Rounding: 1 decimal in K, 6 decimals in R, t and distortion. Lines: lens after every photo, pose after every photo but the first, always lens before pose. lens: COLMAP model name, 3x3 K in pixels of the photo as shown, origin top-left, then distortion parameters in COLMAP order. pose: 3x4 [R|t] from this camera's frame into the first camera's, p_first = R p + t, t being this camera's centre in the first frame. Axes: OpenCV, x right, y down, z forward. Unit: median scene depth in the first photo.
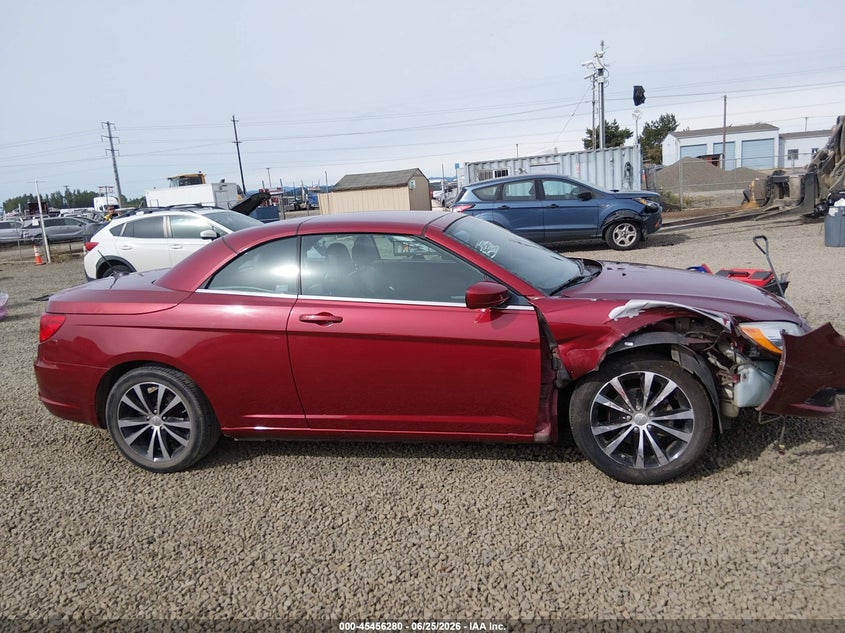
lens RADIAL K [[635.6, 0, 418.5], [0, 635.6, 315.2], [0, 0, 1]] dist [0.005089, -0.009388]
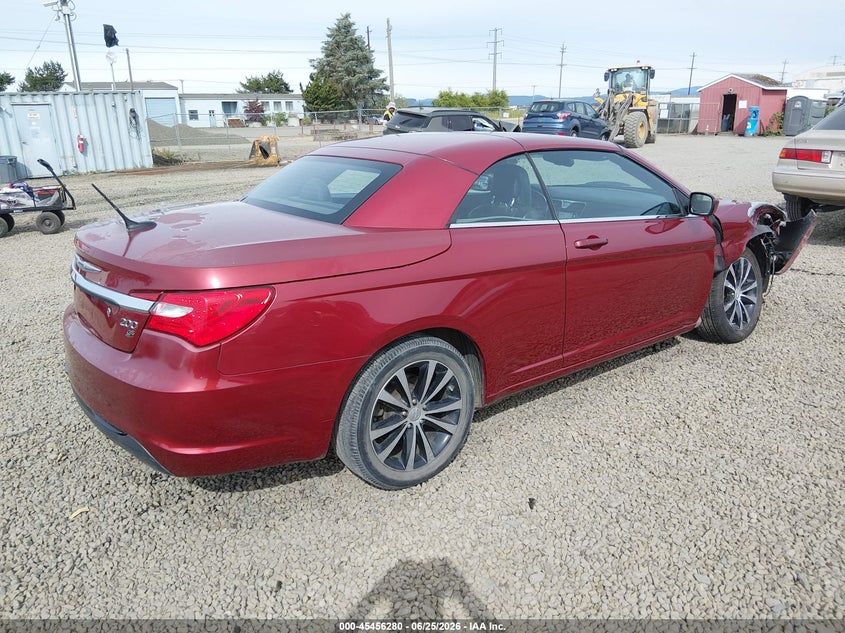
lens RADIAL K [[635.6, 0, 418.5], [0, 635.6, 315.2], [0, 0, 1]] dist [0.005089, -0.009388]
pose [[0.658178, -0.169023, 0.733643, -0.901360], [0.121090, 0.985552, 0.118425, -0.024756], [-0.743060, 0.010892, 0.669136, 0.520777]]
